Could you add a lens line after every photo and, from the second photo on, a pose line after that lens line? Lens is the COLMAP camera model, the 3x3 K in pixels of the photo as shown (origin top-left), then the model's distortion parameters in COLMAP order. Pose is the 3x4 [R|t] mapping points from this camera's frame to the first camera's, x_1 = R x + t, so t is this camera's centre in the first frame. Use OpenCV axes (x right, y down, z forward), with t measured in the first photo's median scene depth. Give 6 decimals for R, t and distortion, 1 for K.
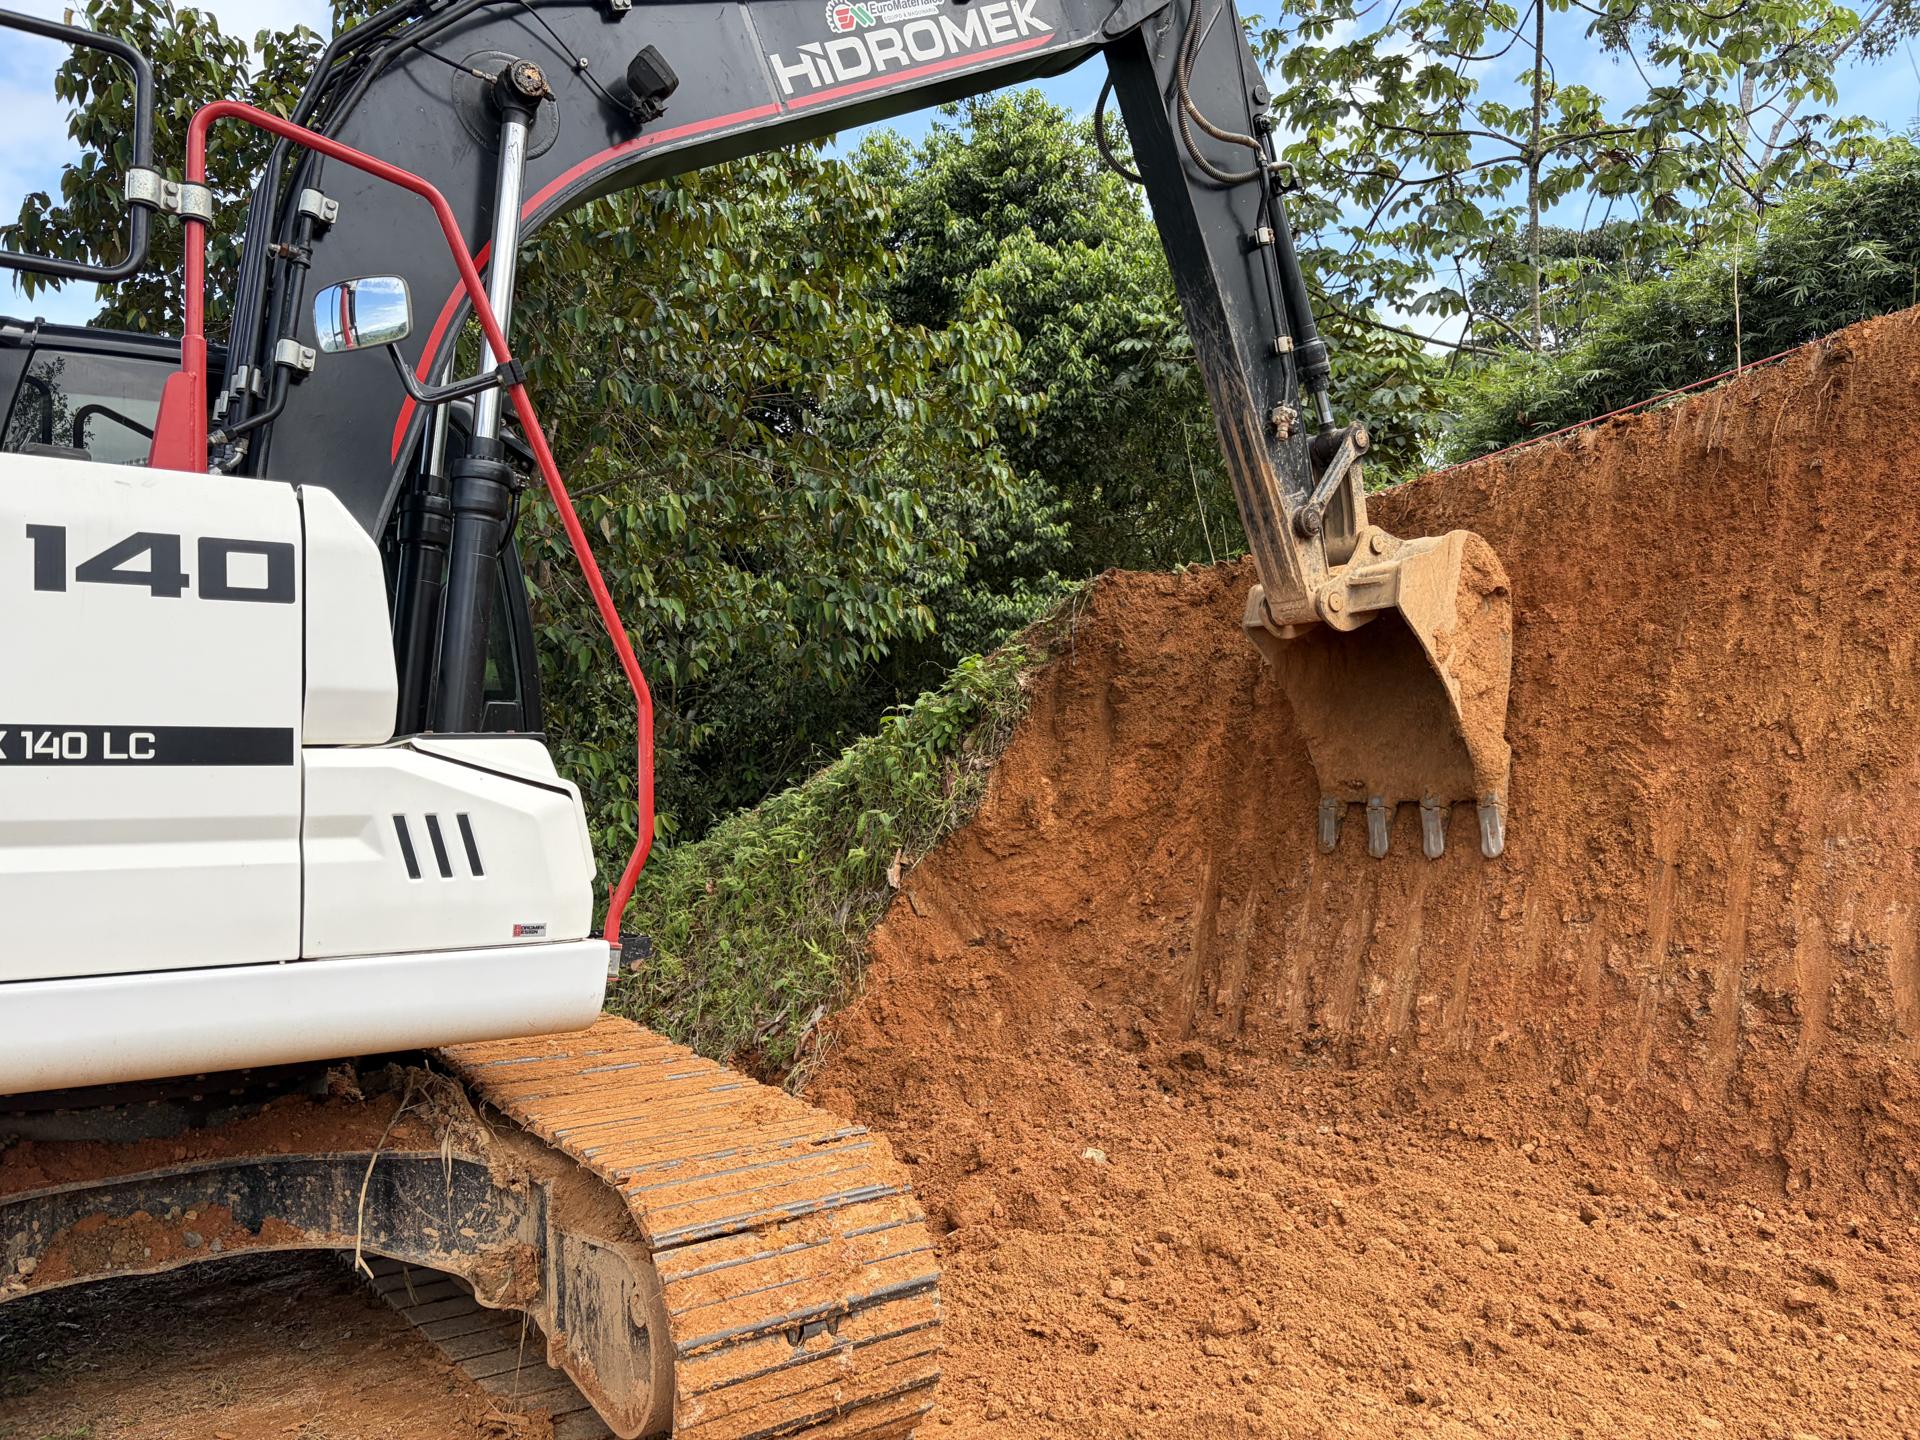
lens RADIAL K [[1425.9, 0, 960.2], [0, 1425.9, 734.3], [0, 0, 1]] dist [-0.018946, -0.006849]
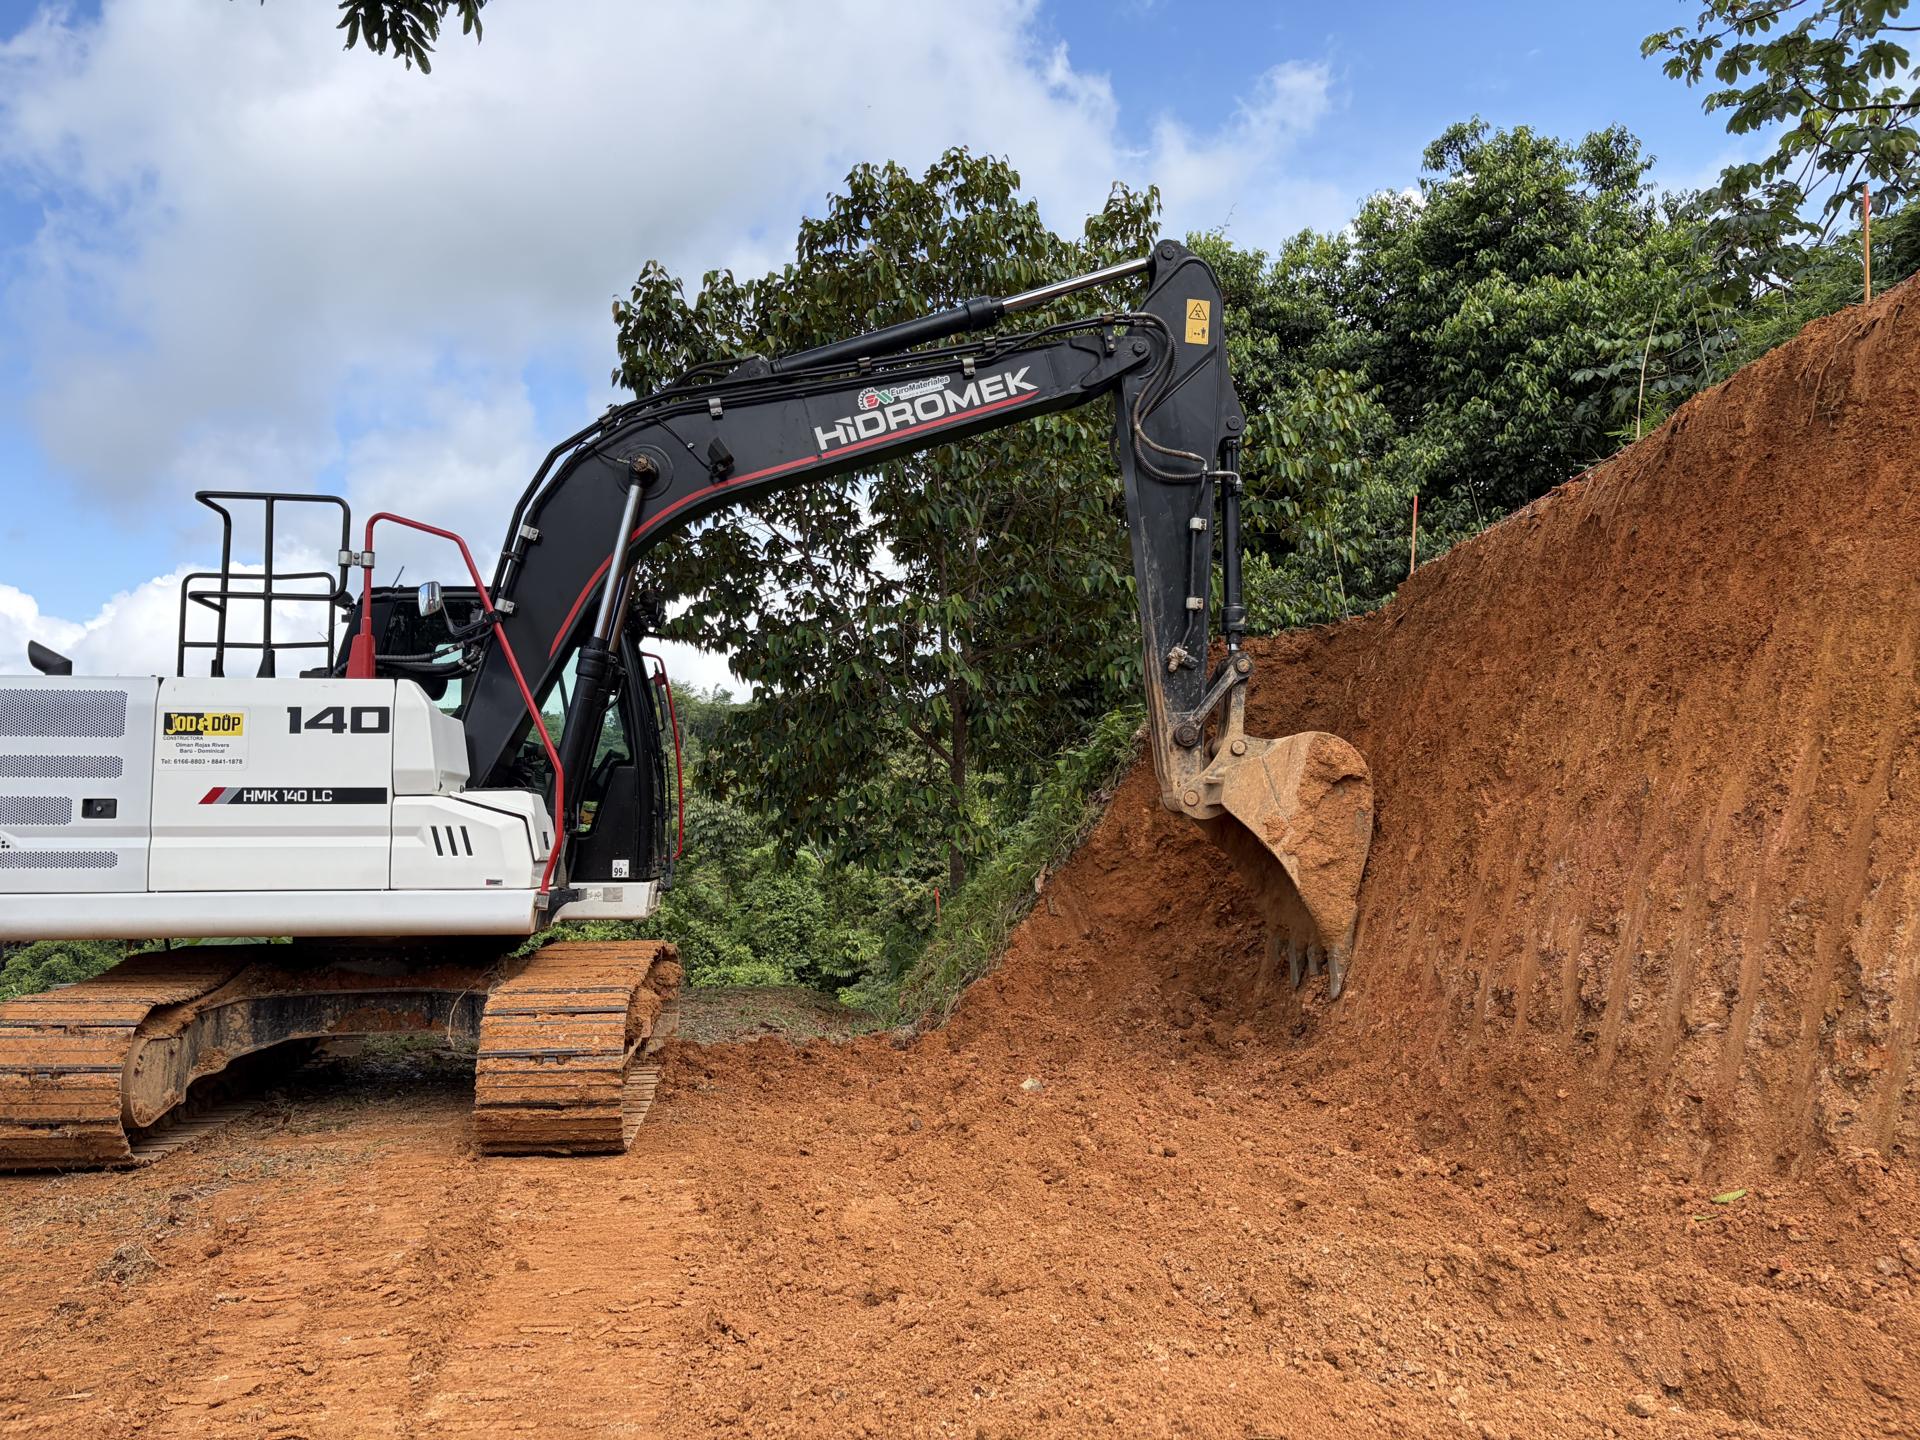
lens RADIAL K [[1463.8, 0, 955.8], [0, 1463.8, 667.8], [0, 0, 1]] dist [-0.001580, 0.005142]
pose [[0.862283, -0.049542, -0.503997, 0.584202], [0.015466, 0.997315, -0.071573, -0.005215], [0.506190, 0.053921, 0.860735, -0.222129]]
